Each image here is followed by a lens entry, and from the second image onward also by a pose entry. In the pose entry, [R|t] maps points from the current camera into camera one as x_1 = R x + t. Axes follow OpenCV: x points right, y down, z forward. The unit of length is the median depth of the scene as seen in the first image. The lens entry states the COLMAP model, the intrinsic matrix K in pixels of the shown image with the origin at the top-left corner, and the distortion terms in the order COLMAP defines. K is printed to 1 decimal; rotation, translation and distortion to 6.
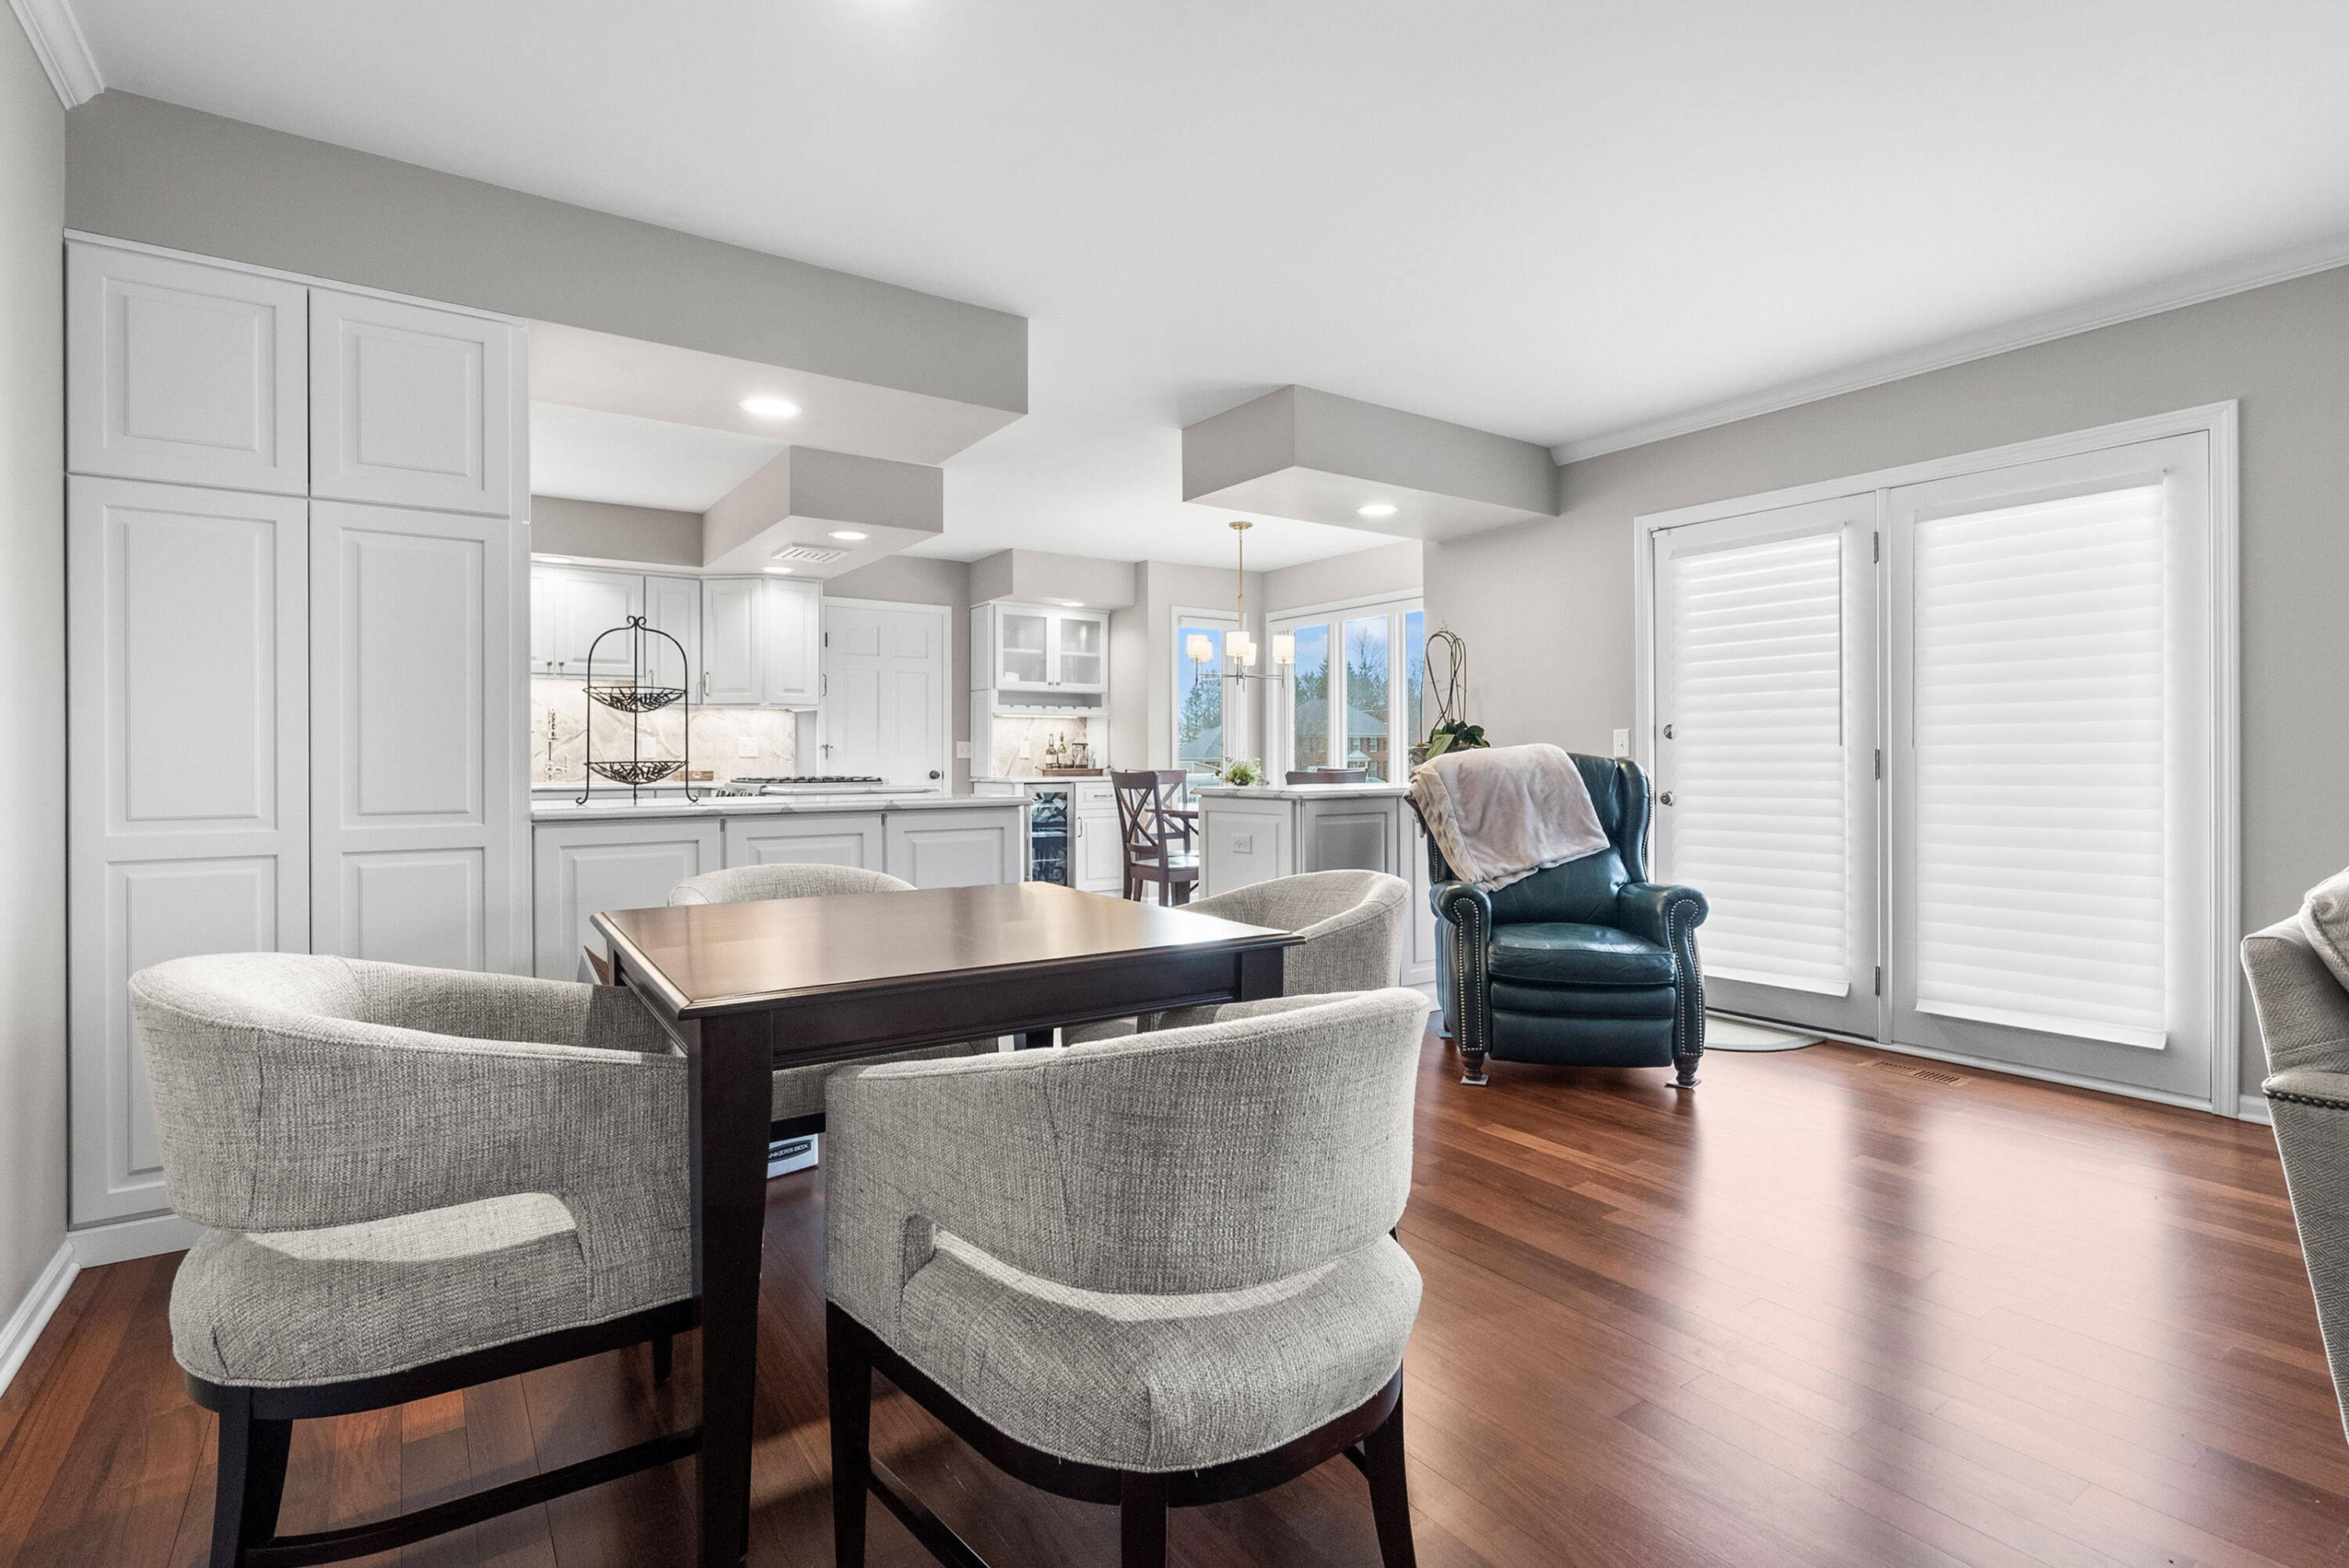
lens RADIAL K [[1119.3, 0, 1159.2], [0, 1119.3, 747.3], [0, 0, 1]] dist [0.001930, 0.001376]
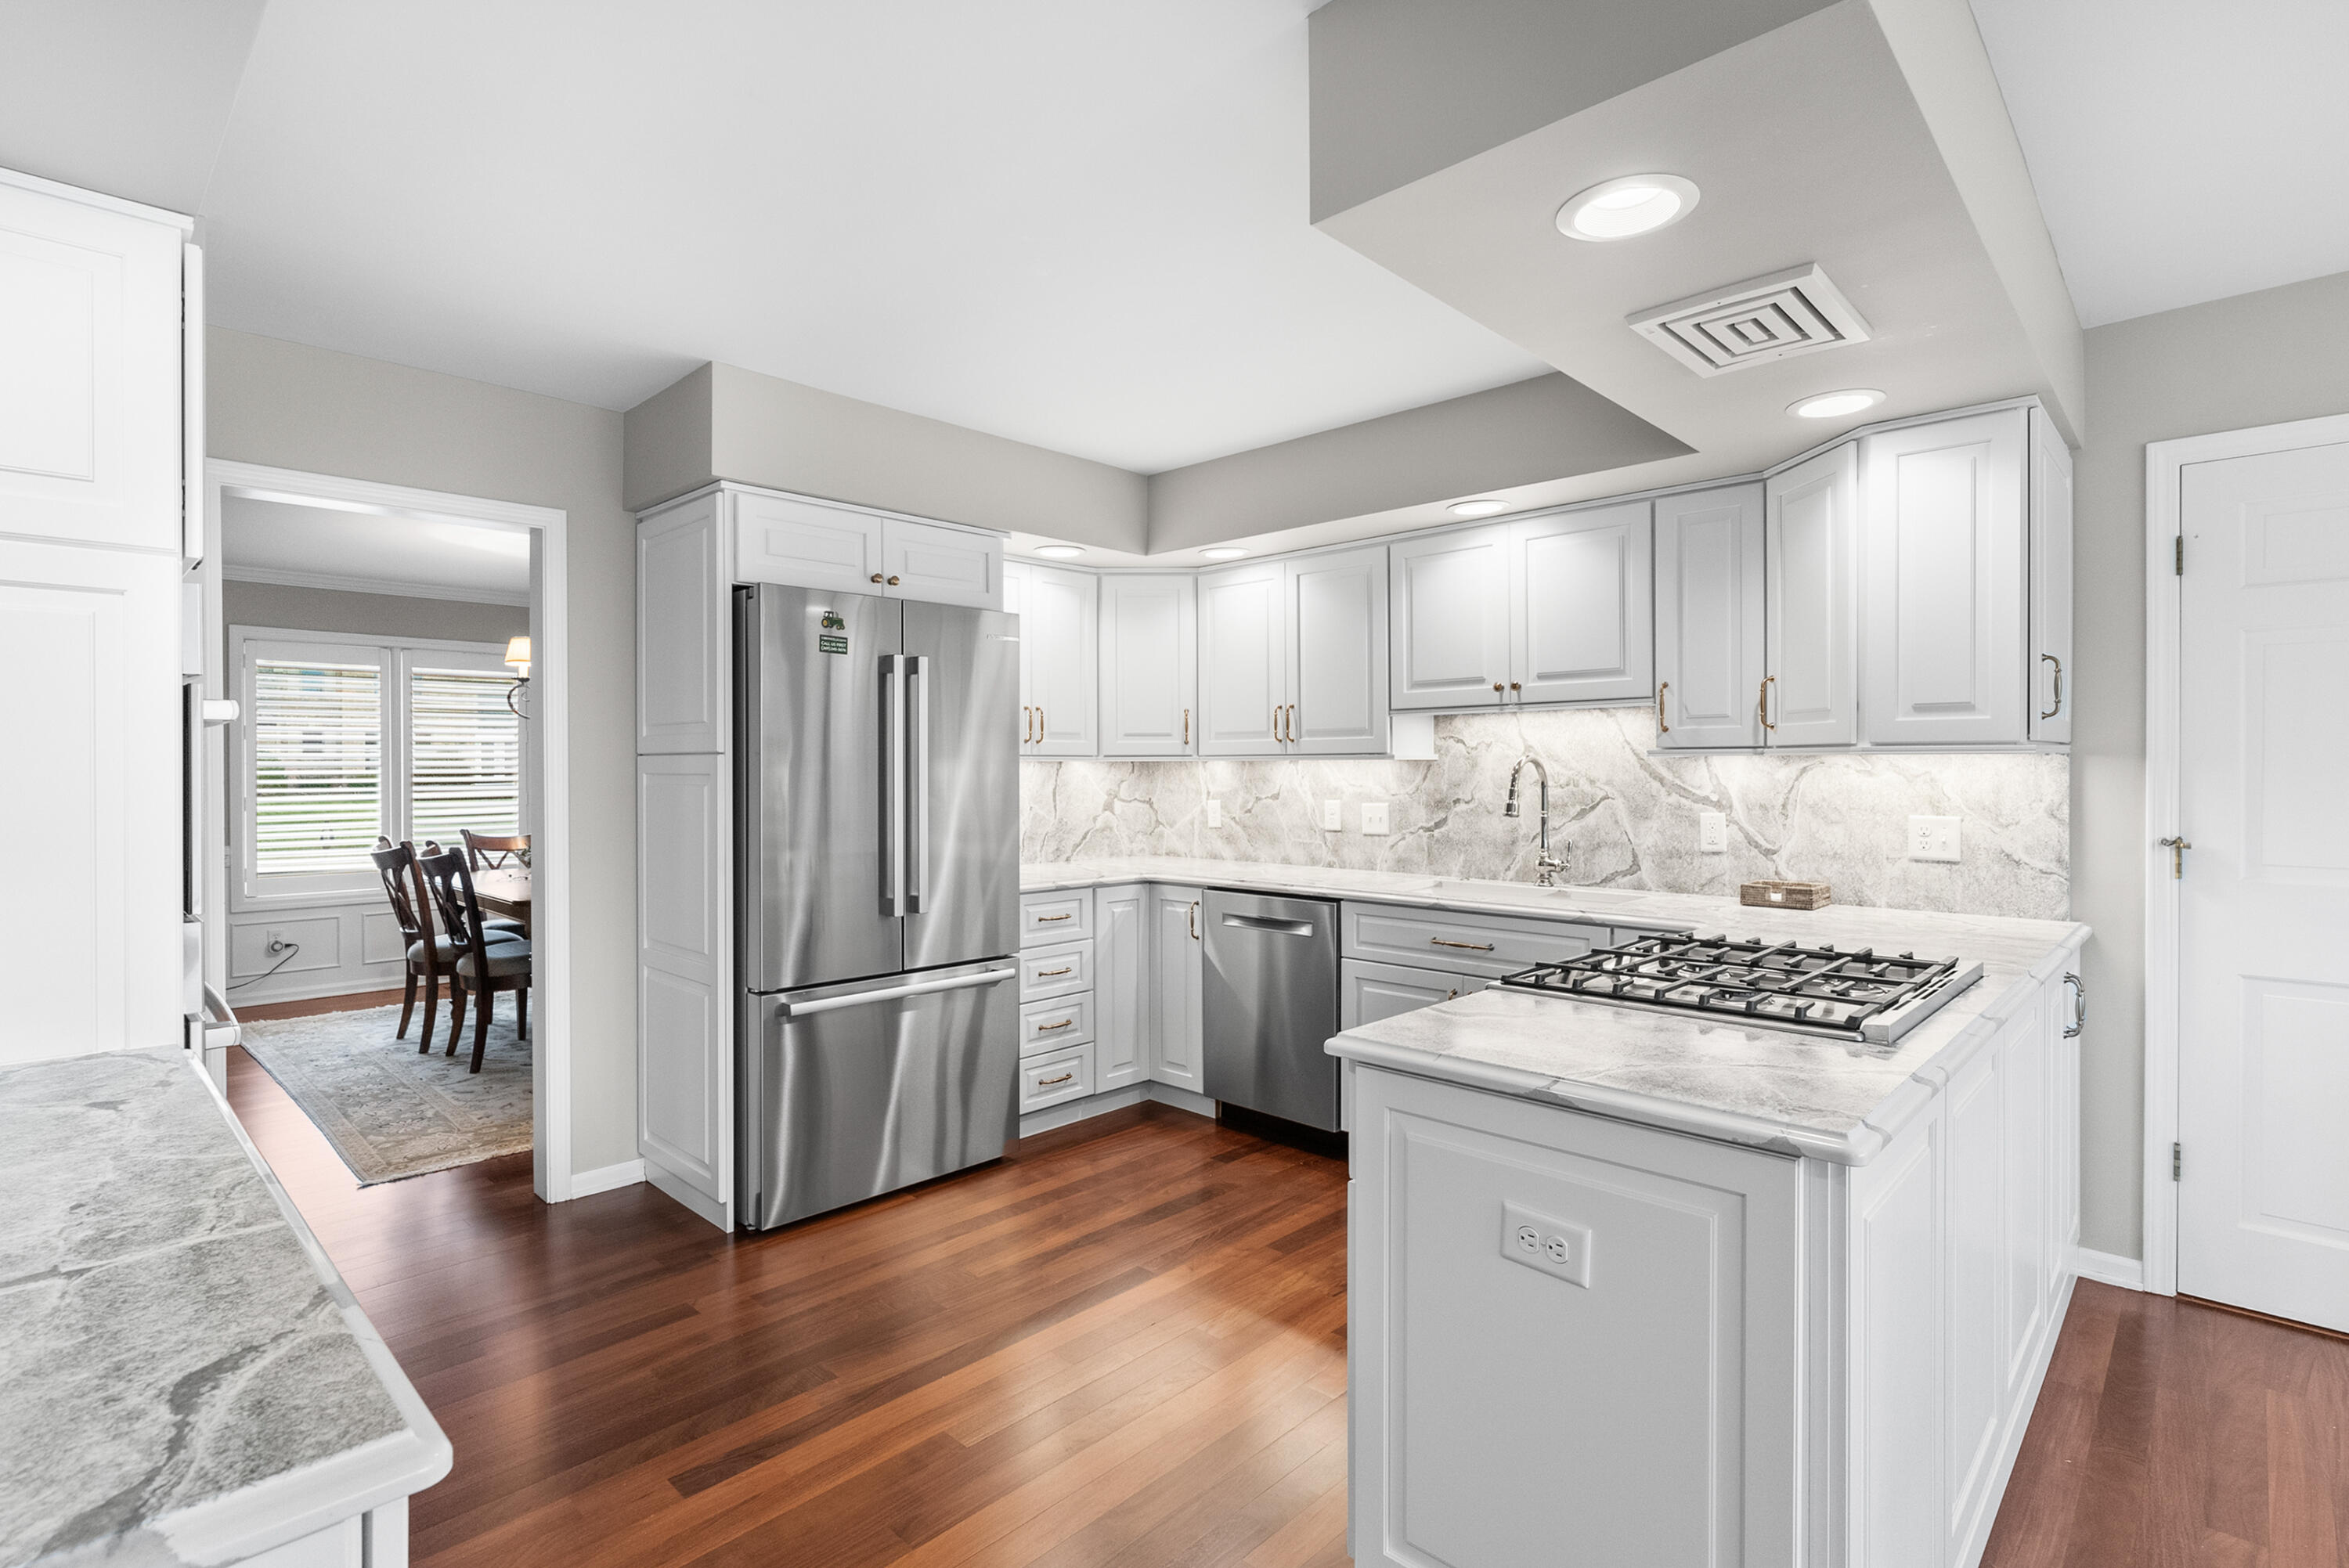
lens RADIAL K [[1119.3, 0, 1164.0], [0, 1119.3, 763.6], [0, 0, 1]] dist [0.001930, 0.001376]
pose [[0.229498, -0.006749, -0.973286, -0.011777], [0.008077, 0.999955, -0.005029, -0.026342], [0.973276, -0.006707, 0.229542, 0.550065]]
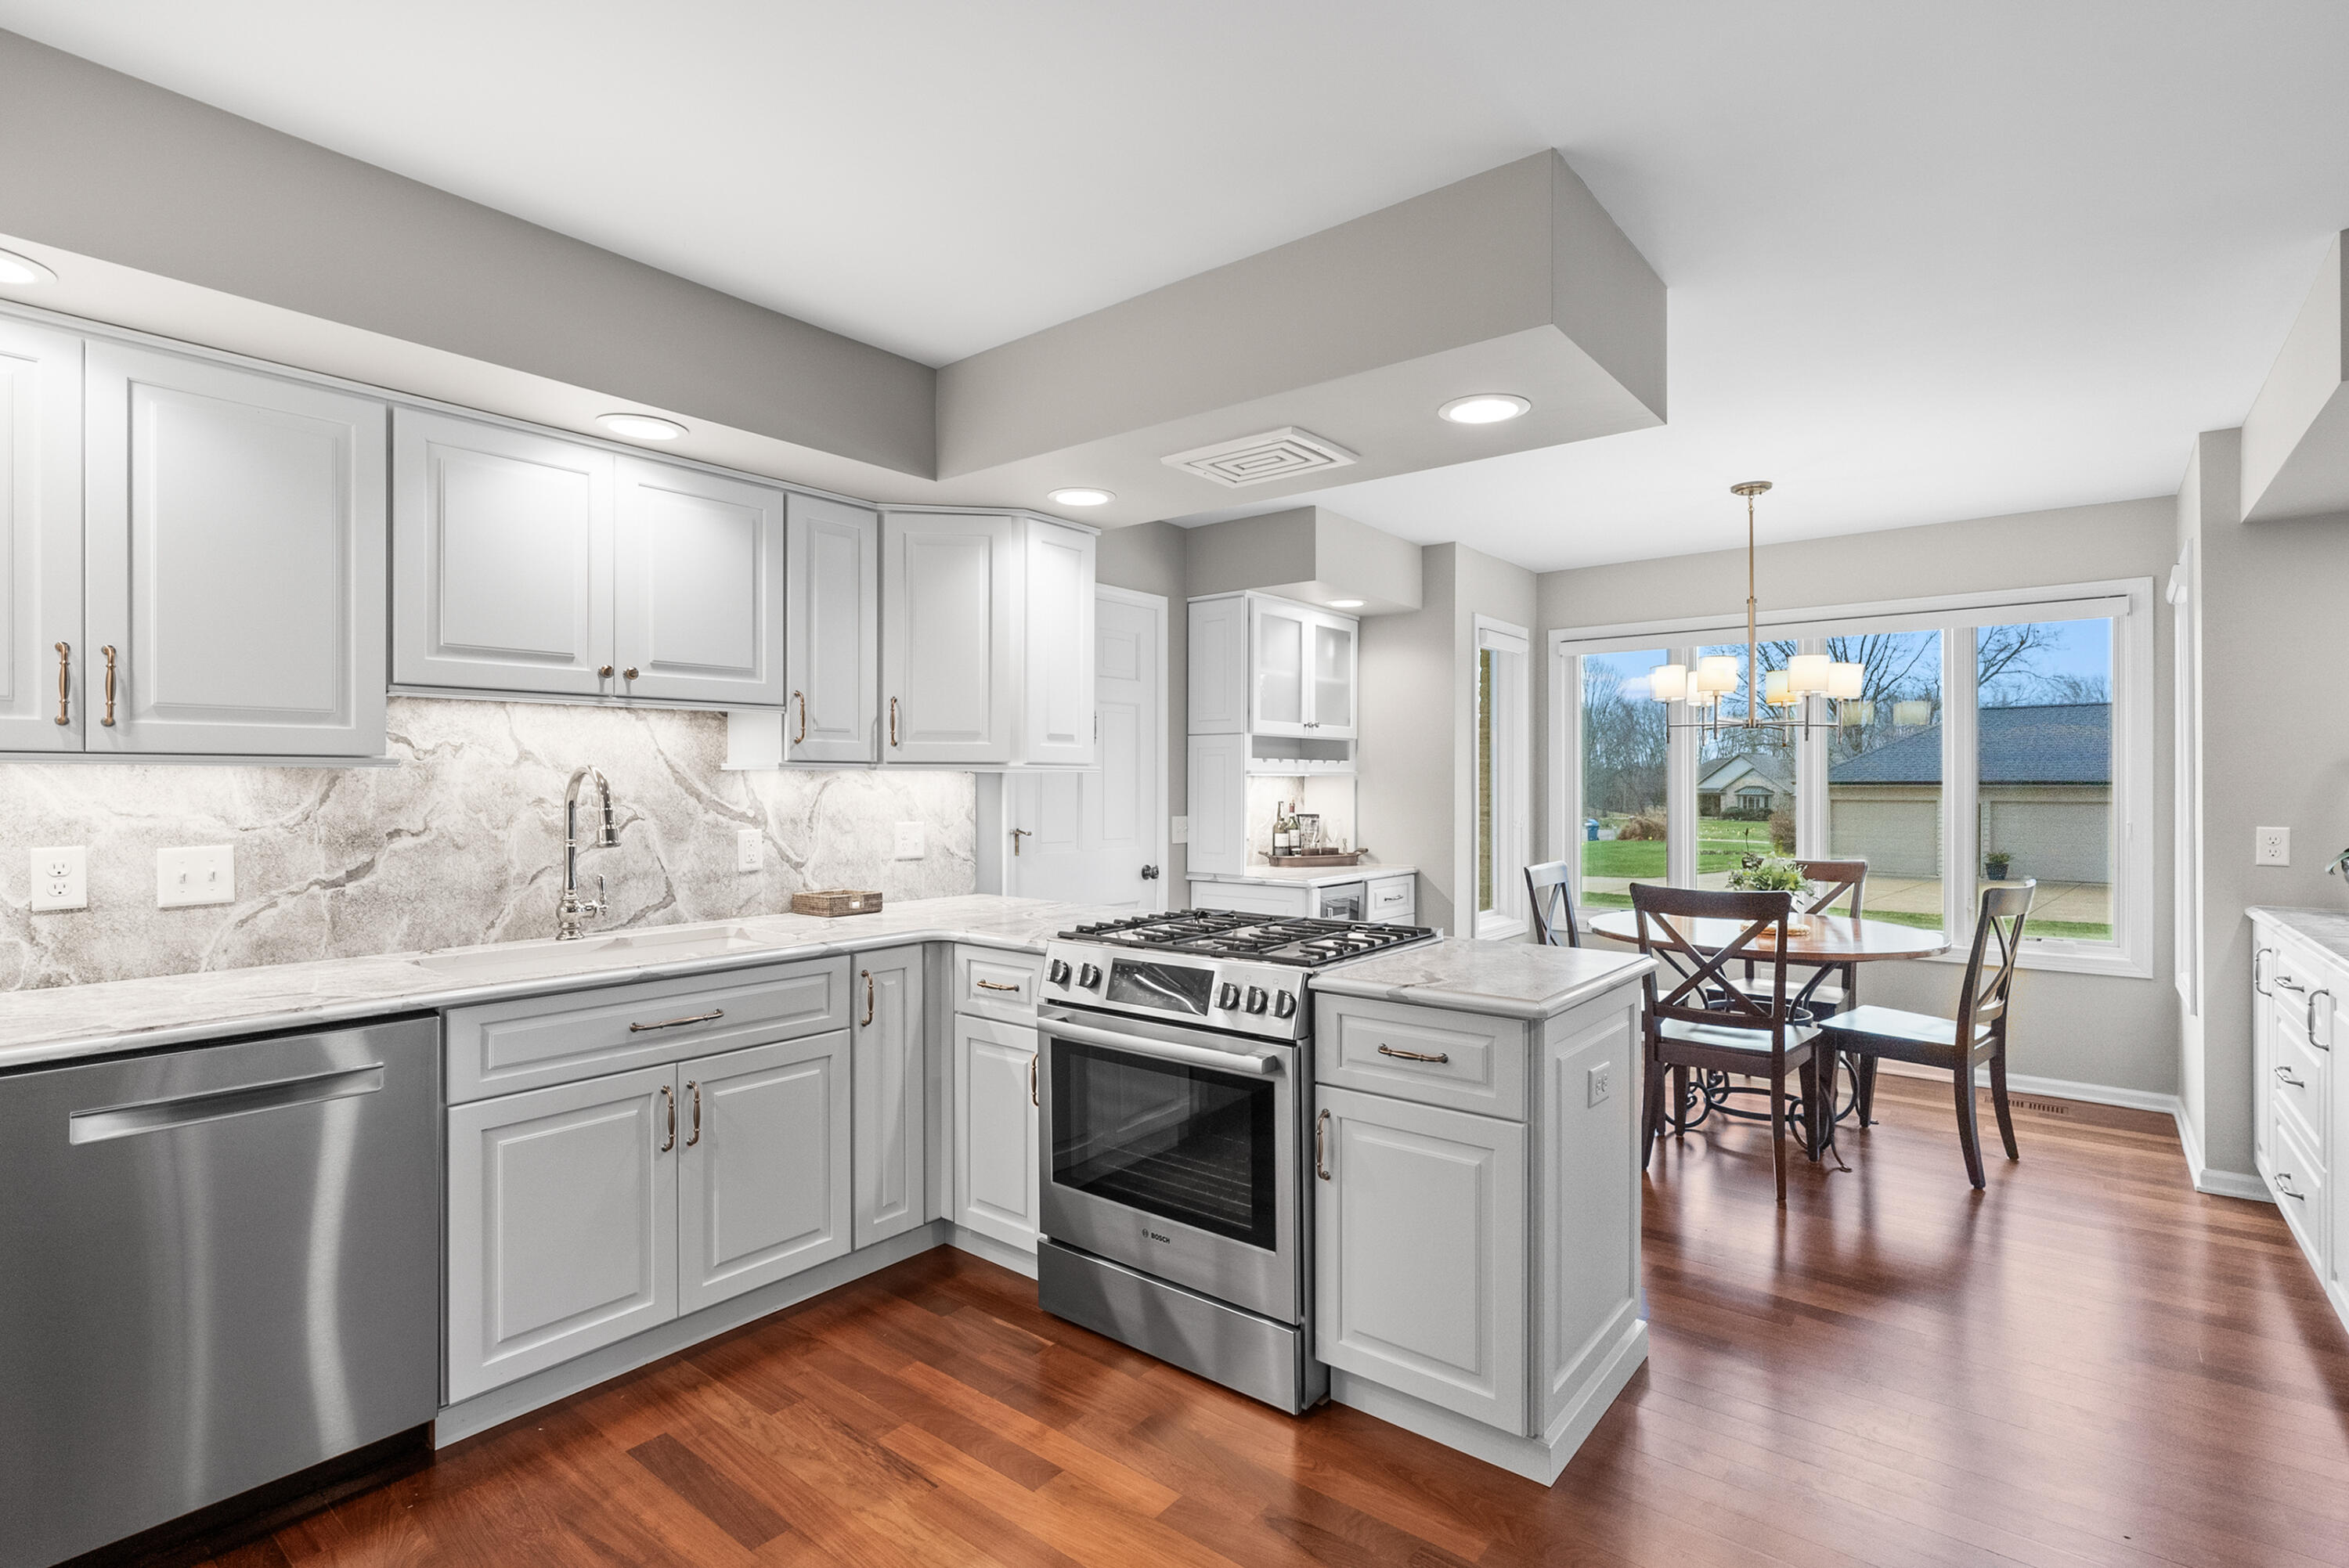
lens RADIAL K [[1119.3, 0, 1162.1], [0, 1119.3, 774.8], [0, 0, 1]] dist [0.001930, 0.001376]
pose [[0.949143, -0.000572, 0.314844, -0.378556], [0.001403, 0.999996, -0.002413, -0.026753], [-0.314842, 0.002732, 0.949140, 0.413991]]
